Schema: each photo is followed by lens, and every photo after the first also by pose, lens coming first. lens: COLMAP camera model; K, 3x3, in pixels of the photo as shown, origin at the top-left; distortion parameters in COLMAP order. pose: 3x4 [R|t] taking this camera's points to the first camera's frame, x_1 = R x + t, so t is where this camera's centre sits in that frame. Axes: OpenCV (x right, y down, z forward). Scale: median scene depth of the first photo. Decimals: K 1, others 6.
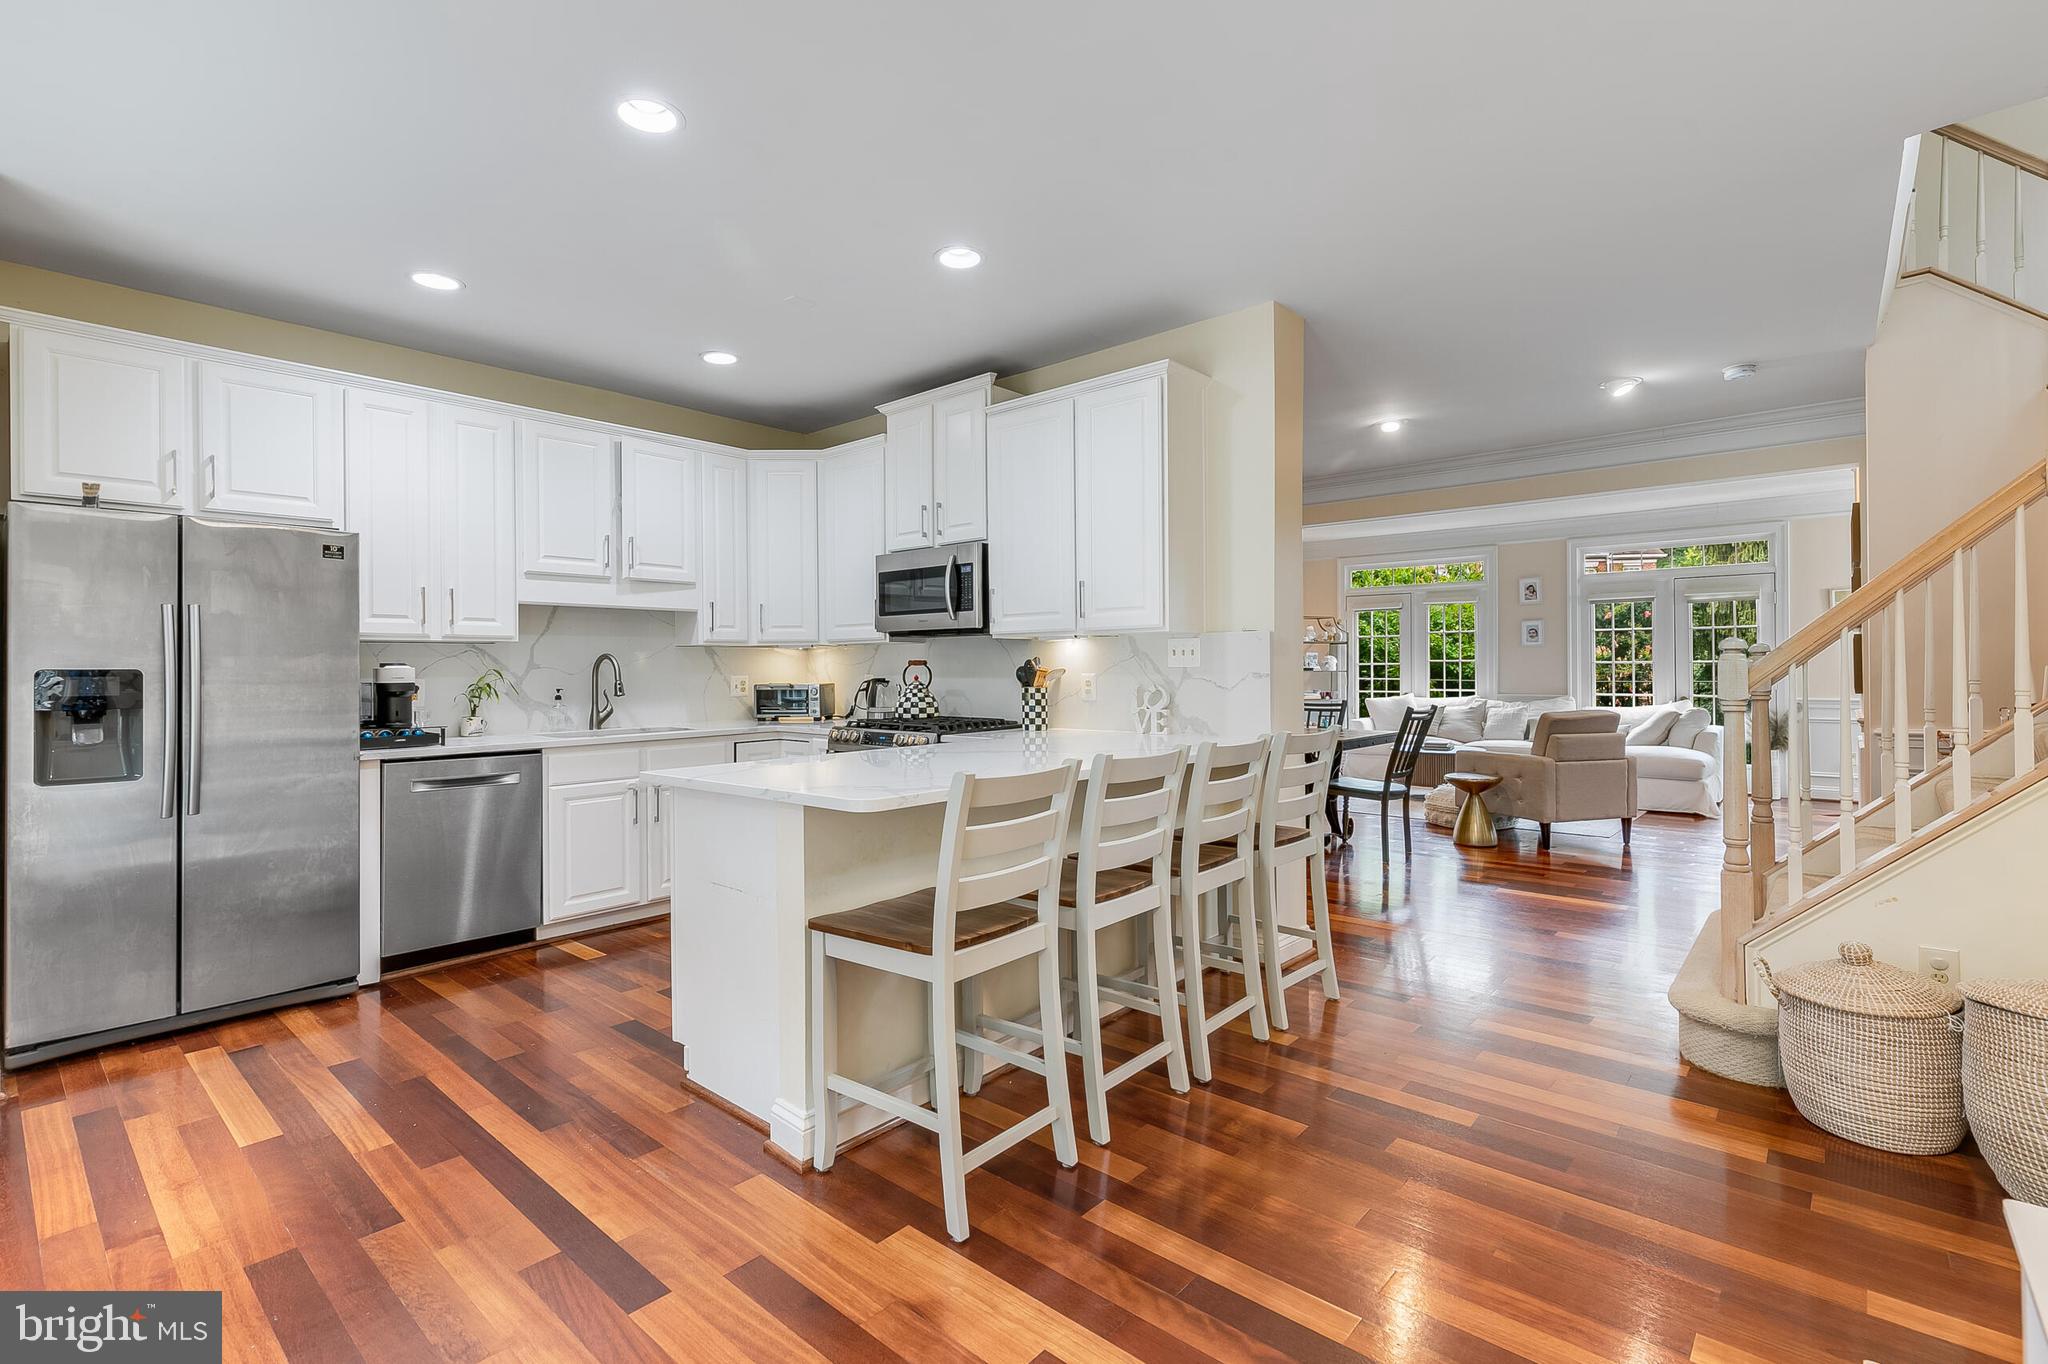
lens RADIAL K [[926.3, 0, 1021.4], [0, 926.3, 669.2], [0, 0, 1]] dist [0.008982, -0.003630]
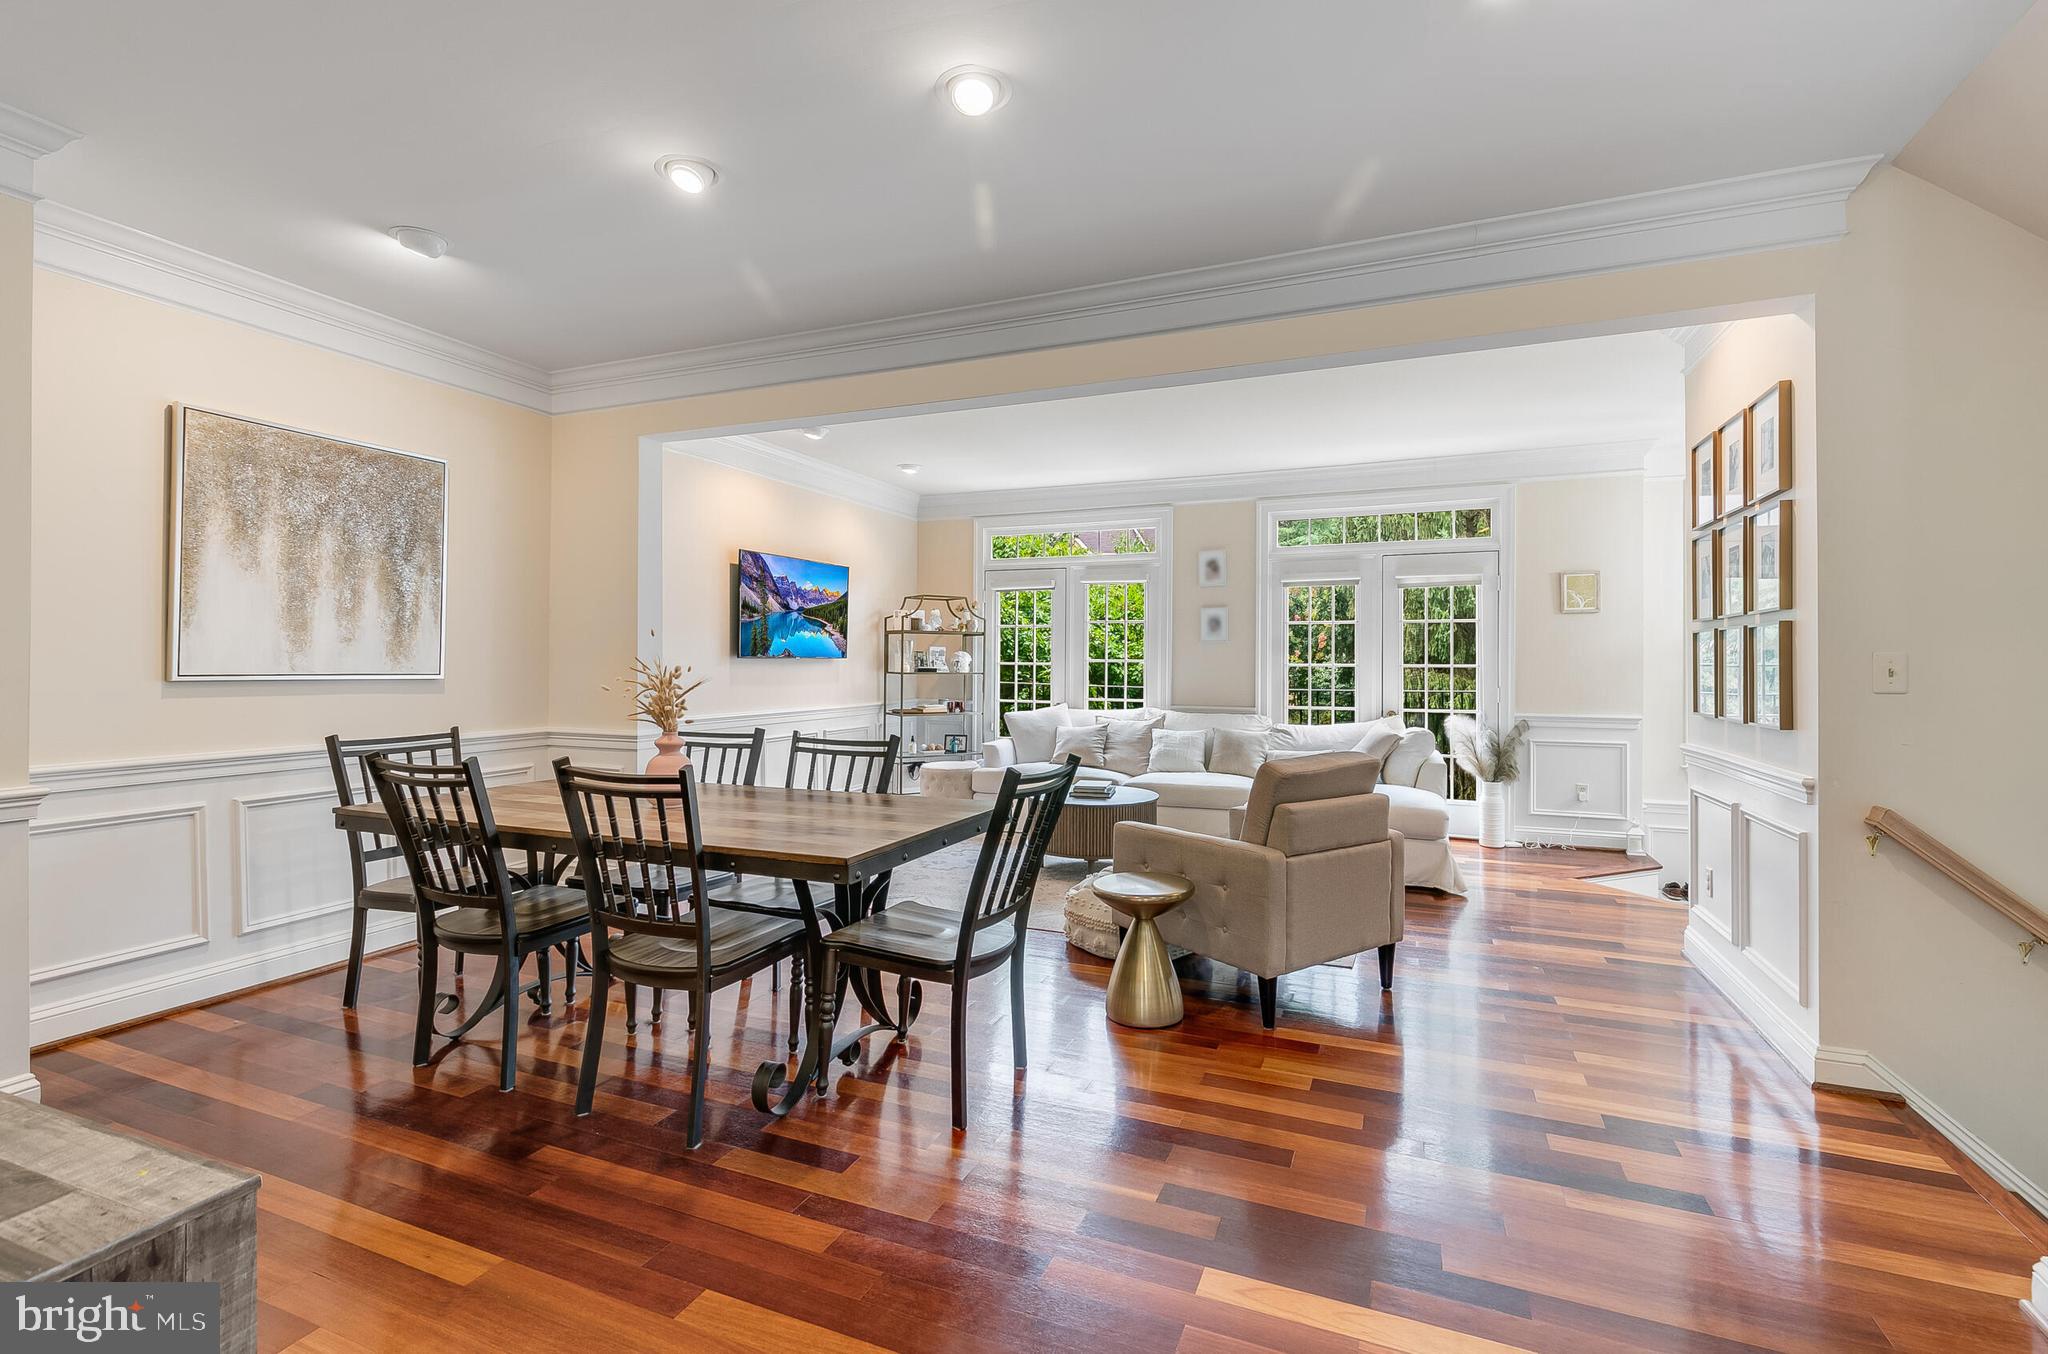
lens RADIAL K [[923.4, 0, 1023.4], [0, 923.4, 663.1], [0, 0, 1]] dist [0.009116, -0.001487]
pose [[0.946852, 0.010564, 0.321496, 0.353562], [-0.009933, 0.999944, -0.003604, -0.008157], [-0.321516, 0.000219, 0.946904, 0.733430]]
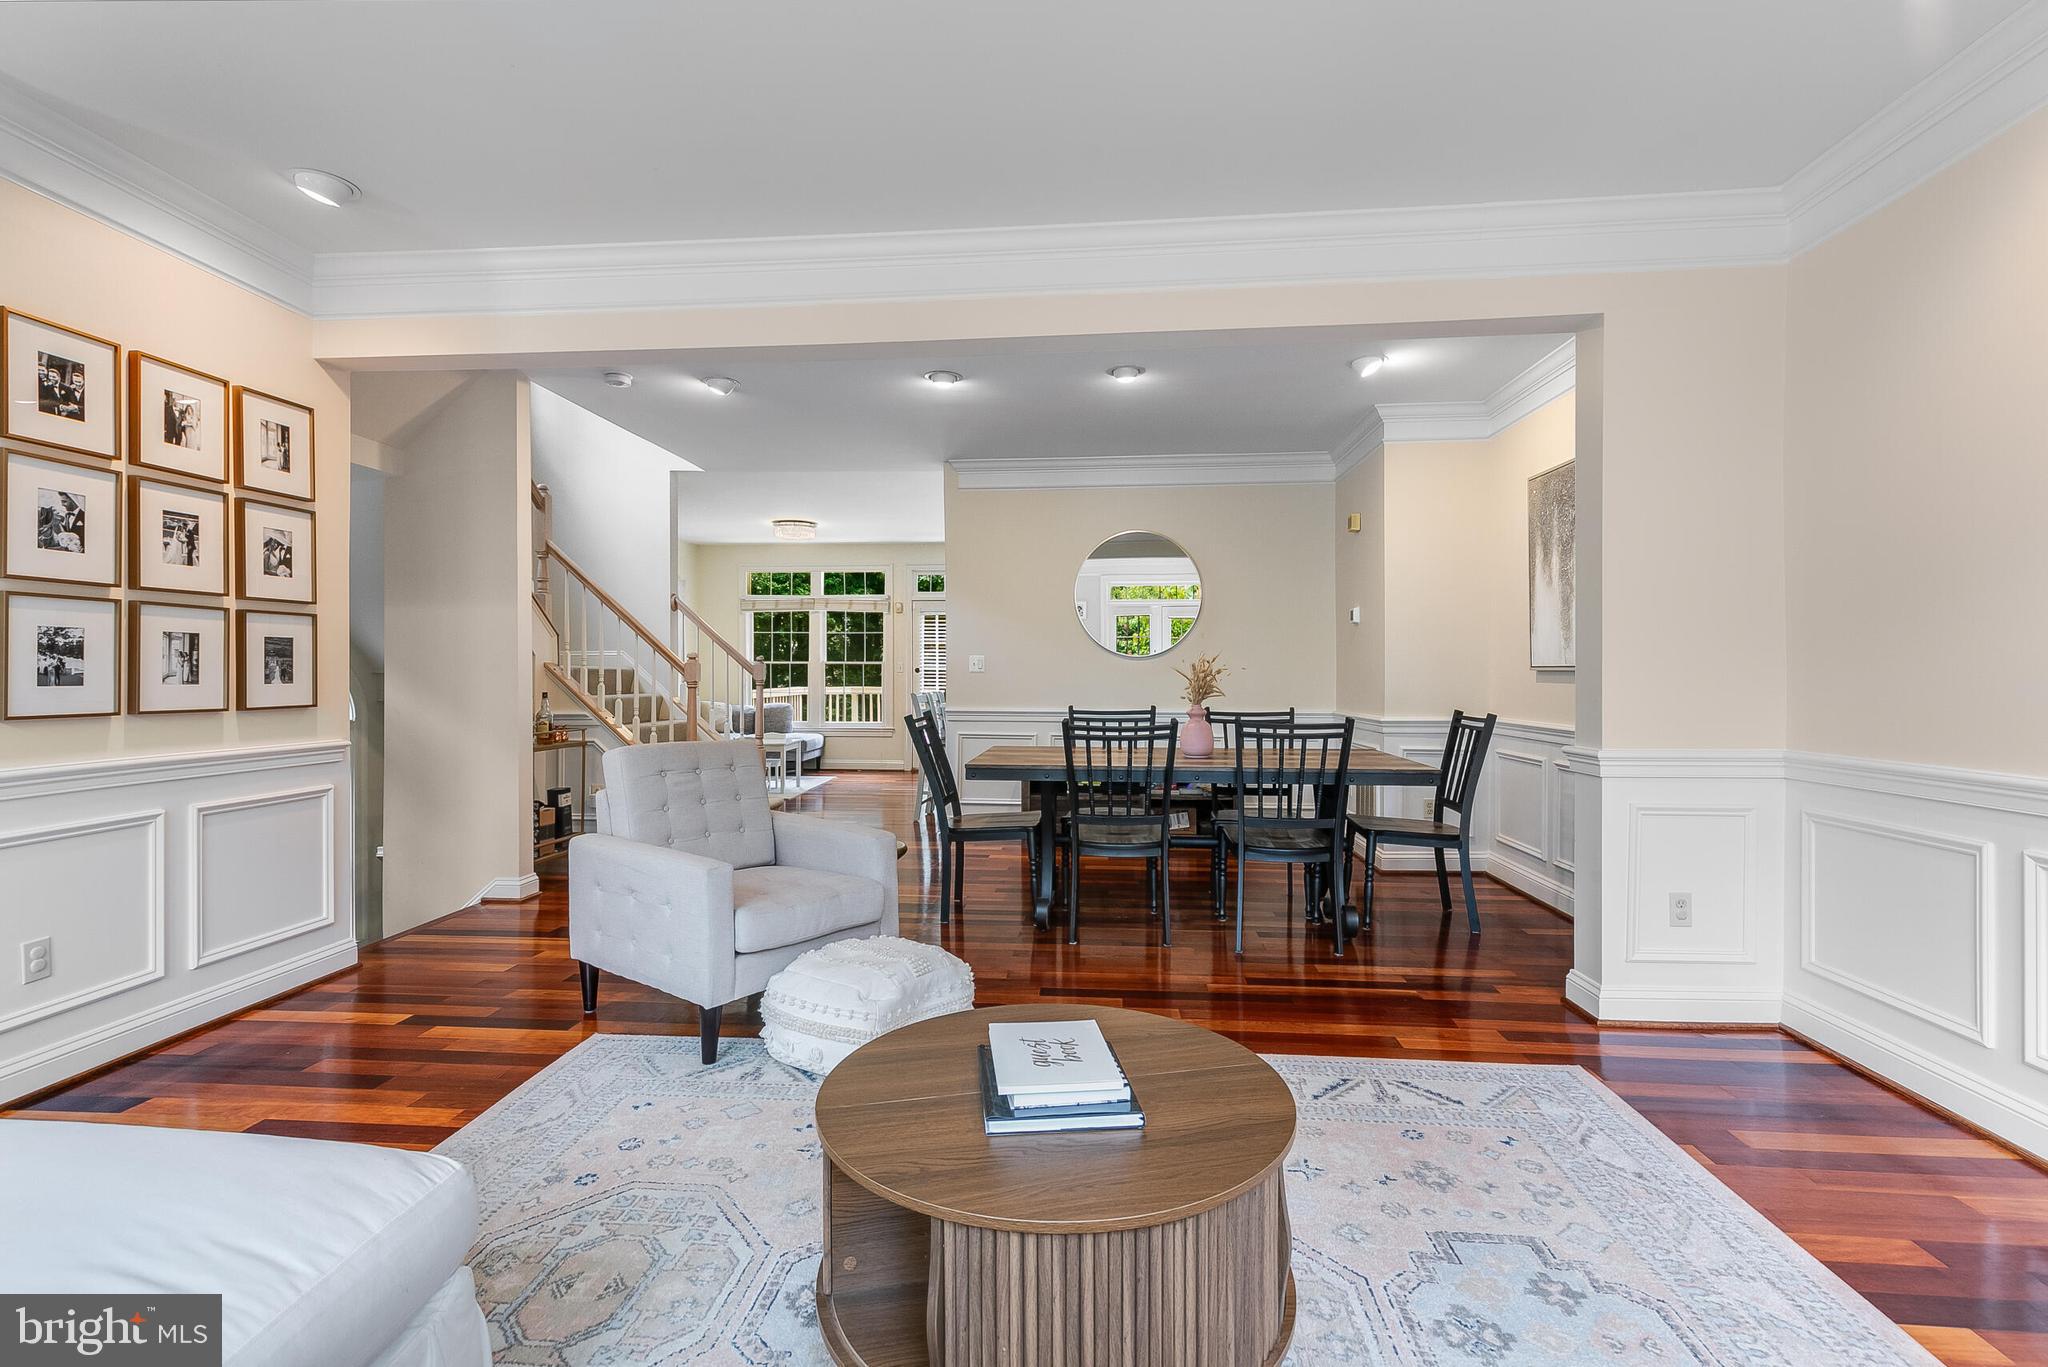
lens RADIAL K [[926.3, 0, 1025.4], [0, 926.3, 671.6], [0, 0, 1]] dist [0.008982, -0.003630]
pose [[-0.800901, 0.008342, -0.598739, 1.029289], [0.006884, 0.999965, 0.004724, 0.001661], [0.598758, -0.000339, -0.800930, 2.093914]]
